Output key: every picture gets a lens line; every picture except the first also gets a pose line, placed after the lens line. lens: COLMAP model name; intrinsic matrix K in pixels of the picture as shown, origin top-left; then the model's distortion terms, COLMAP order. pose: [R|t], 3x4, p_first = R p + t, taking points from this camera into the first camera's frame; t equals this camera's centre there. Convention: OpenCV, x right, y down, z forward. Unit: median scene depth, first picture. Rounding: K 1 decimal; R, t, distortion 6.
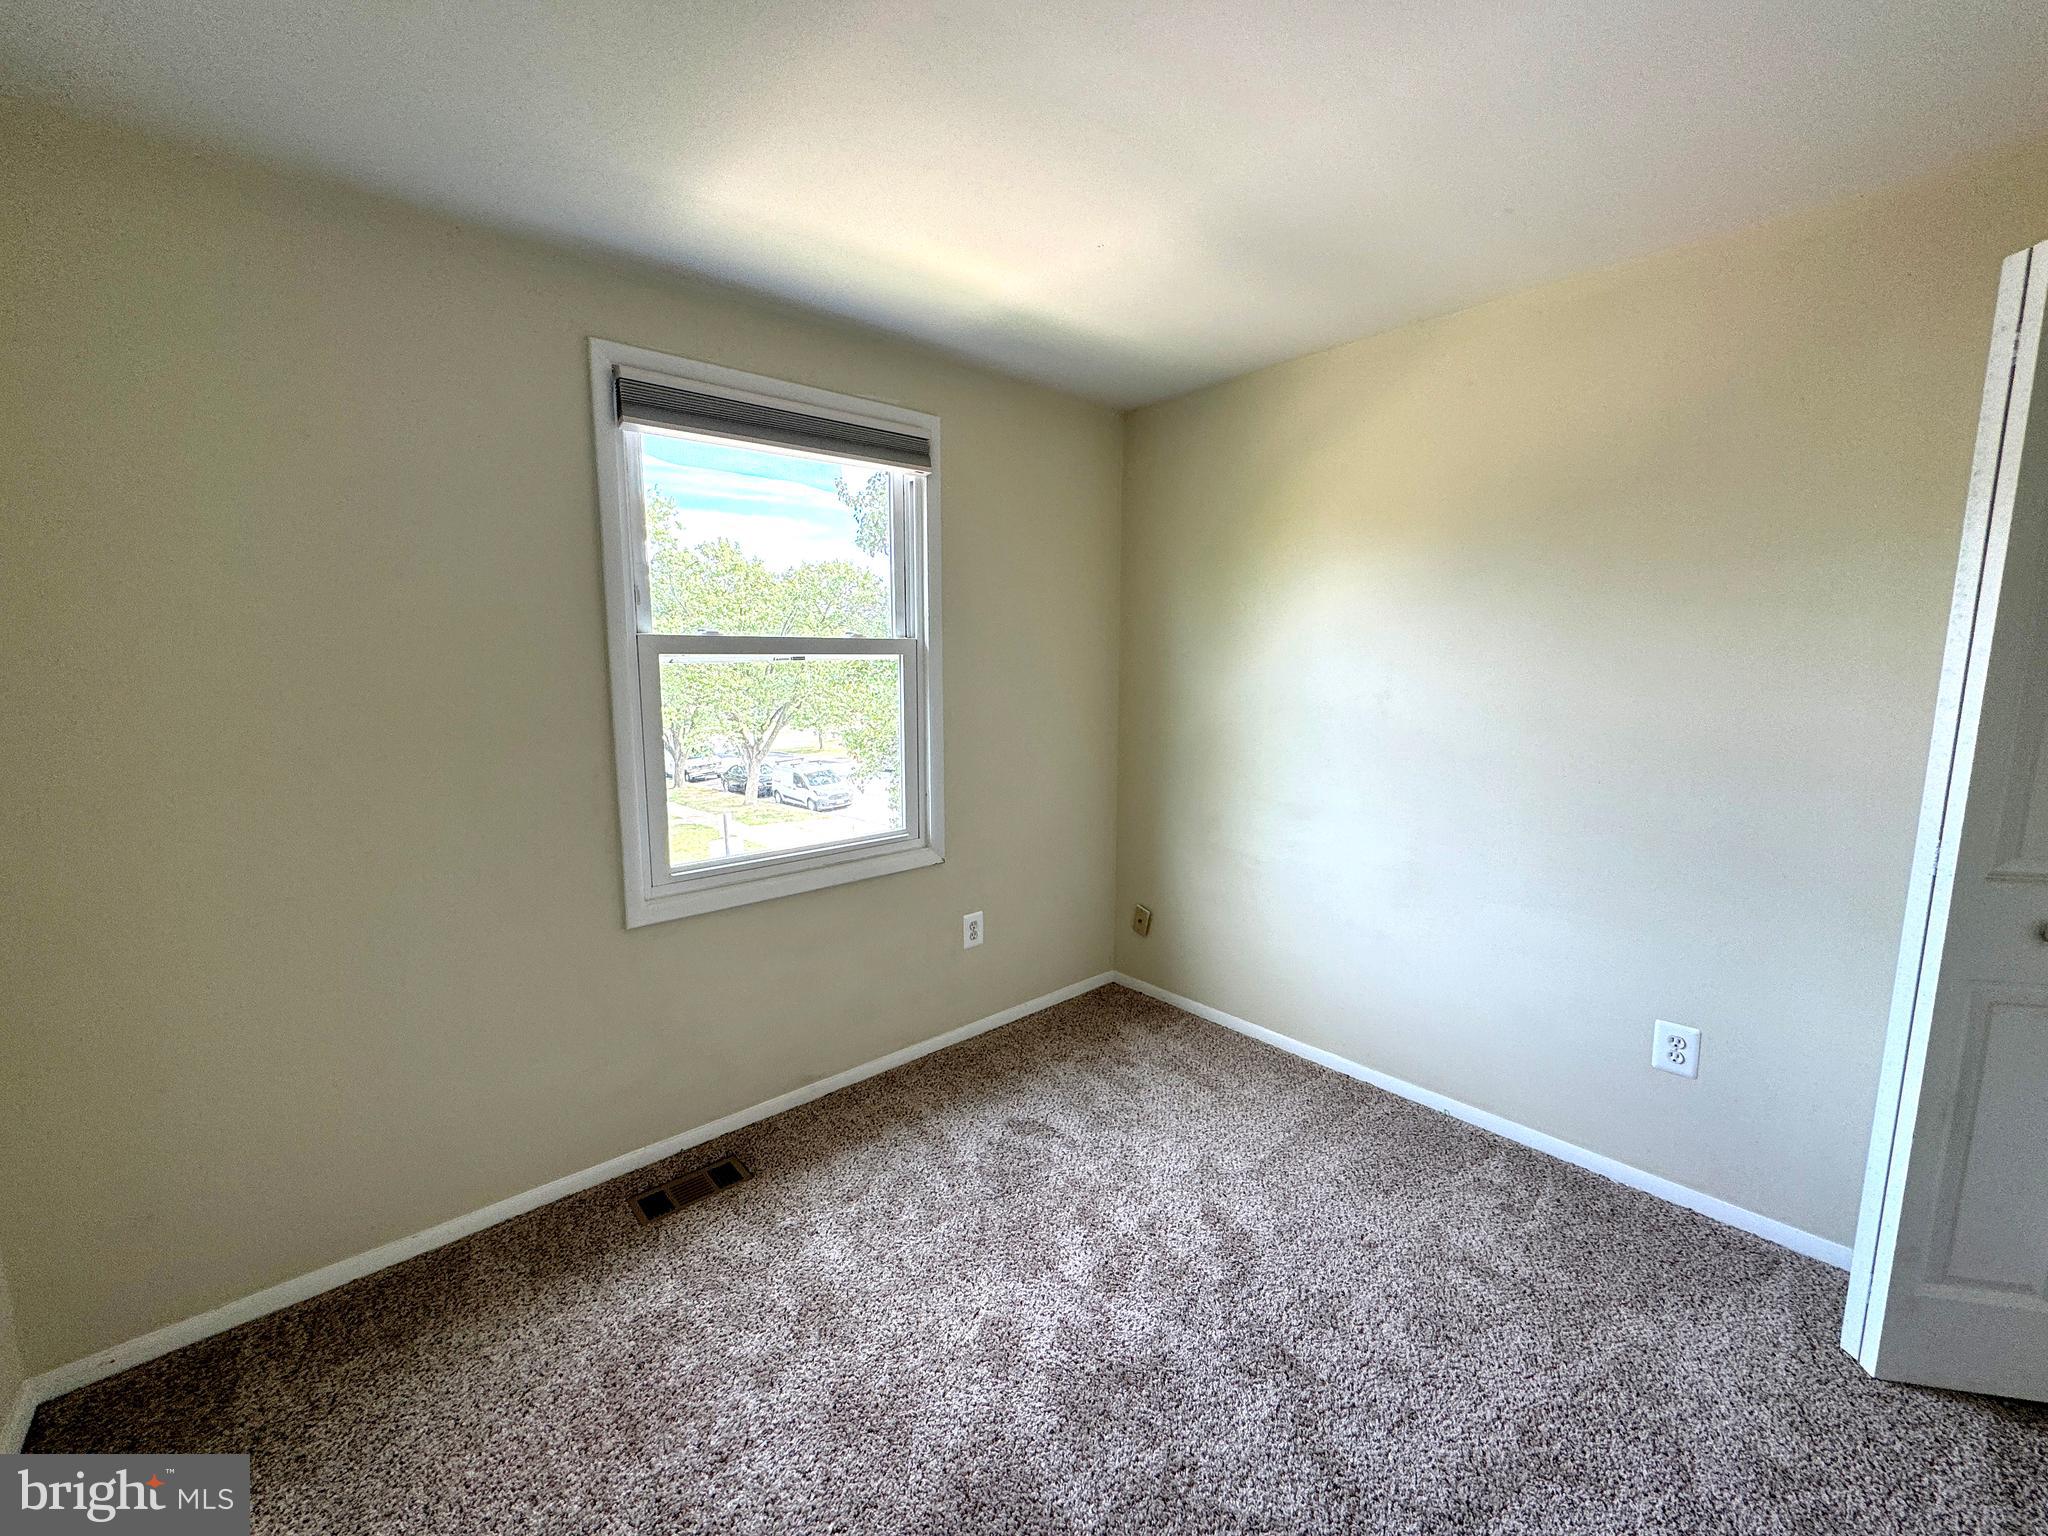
lens RADIAL K [[821.3, 0, 1017.3], [0, 821.3, 770.3], [0, 0, 1]] dist [-0.001645, 0.001043]
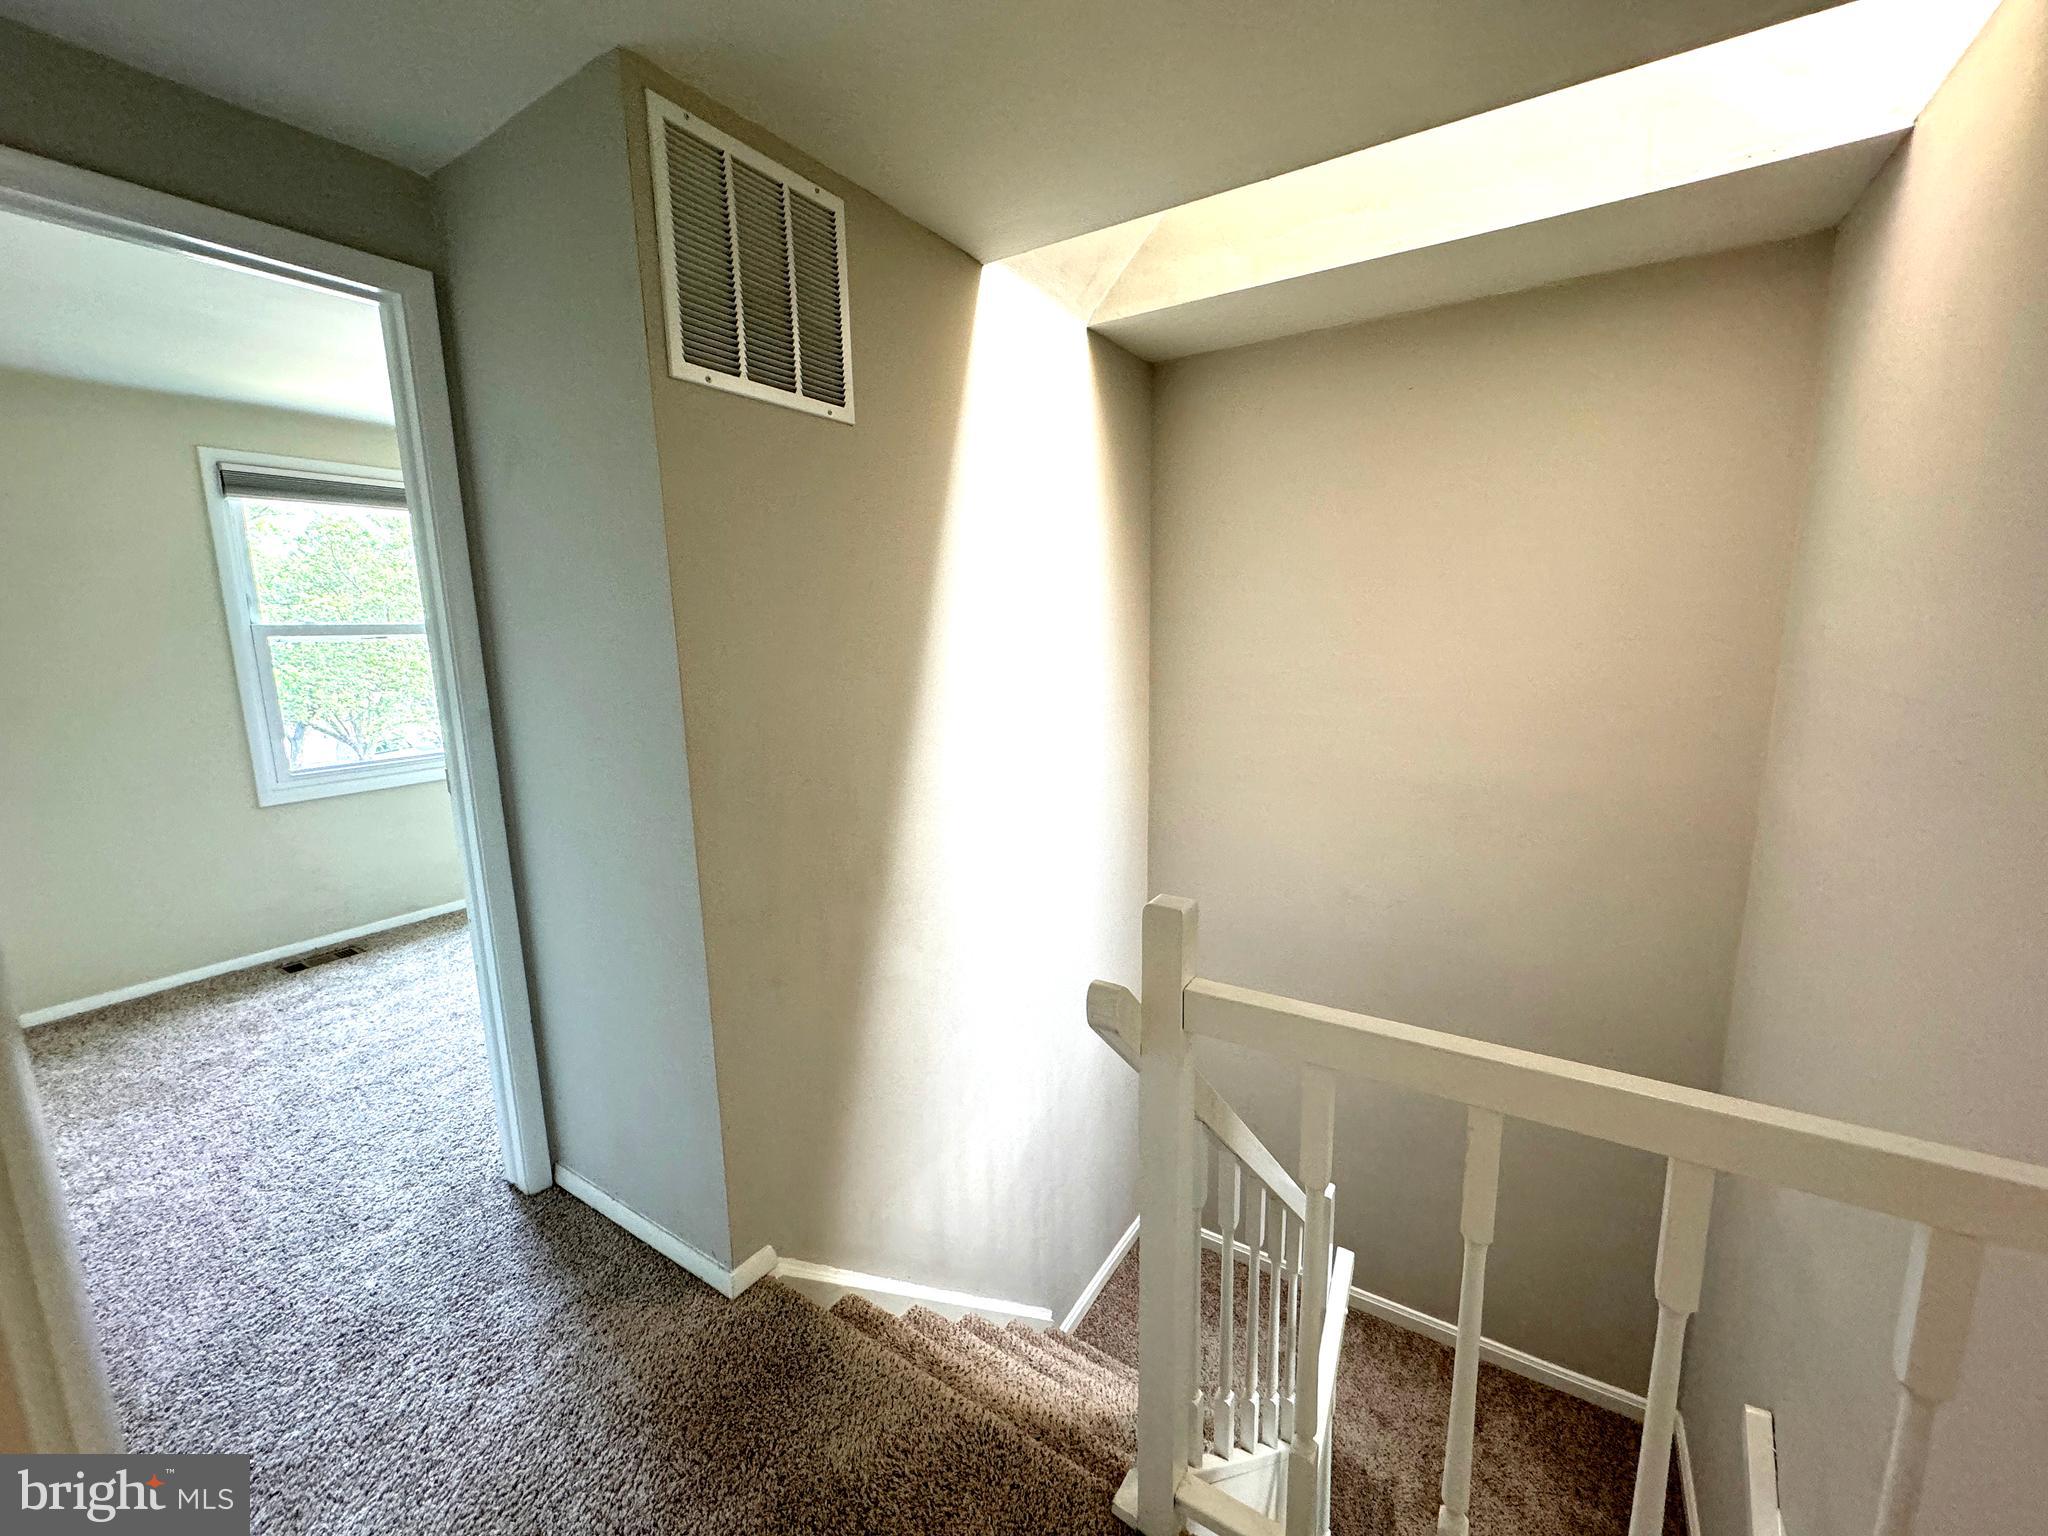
lens RADIAL K [[821.3, 0, 1030.1], [0, 821.3, 773.0], [0, 0, 1]] dist [-0.001645, 0.001043]
pose [[0.958615, -0.060206, 0.278268, 0.555334], [0.050797, 0.997871, 0.040906, 0.142274], [-0.280138, -0.025078, 0.959632, -1.015183]]
